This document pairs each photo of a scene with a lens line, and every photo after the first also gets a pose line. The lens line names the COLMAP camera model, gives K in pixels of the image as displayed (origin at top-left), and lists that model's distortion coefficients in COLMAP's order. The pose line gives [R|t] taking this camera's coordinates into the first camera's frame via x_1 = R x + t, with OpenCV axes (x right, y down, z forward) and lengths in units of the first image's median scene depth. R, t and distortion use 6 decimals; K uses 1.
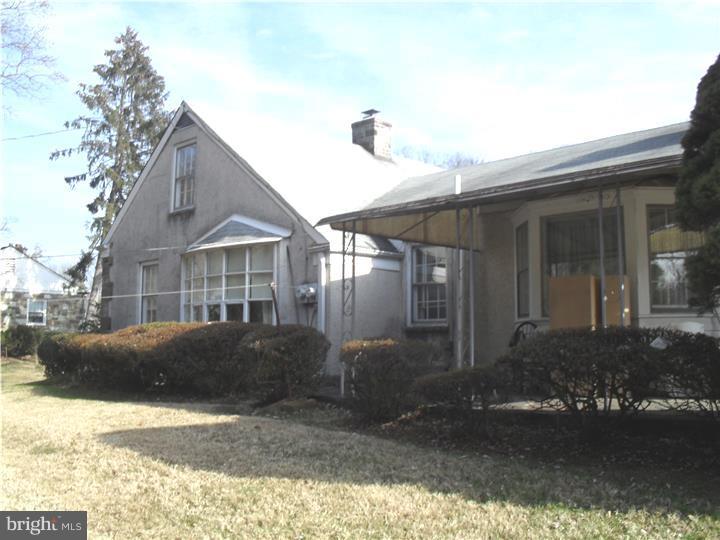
lens RADIAL K [[711.9, 0, 360.0], [0, 711.9, 270.0], [0, 0, 1]] dist [-0.115840, 0.028074]
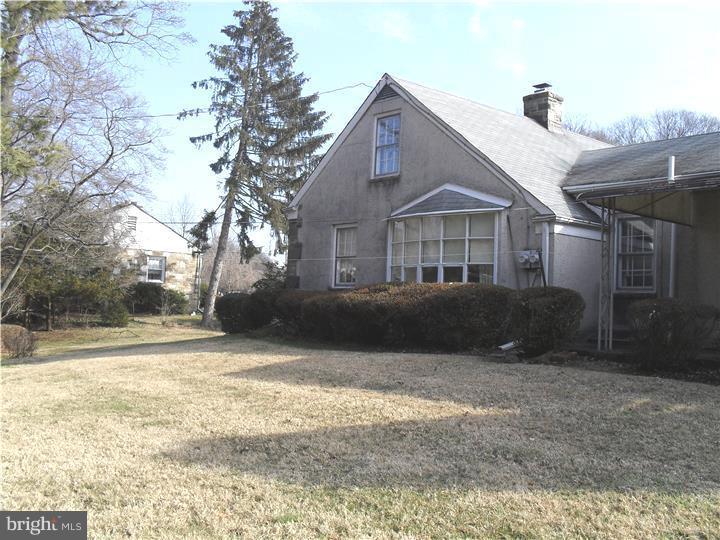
lens RADIAL K [[752.2, 0, 360.0], [0, 752.2, 270.0], [0, 0, 1]] dist [-0.142592, 0.037807]
pose [[0.997420, 0.031328, -0.064585, -0.175732], [-0.028257, 0.998451, 0.047925, 0.001187], [0.065987, -0.045976, 0.996761, -0.109699]]
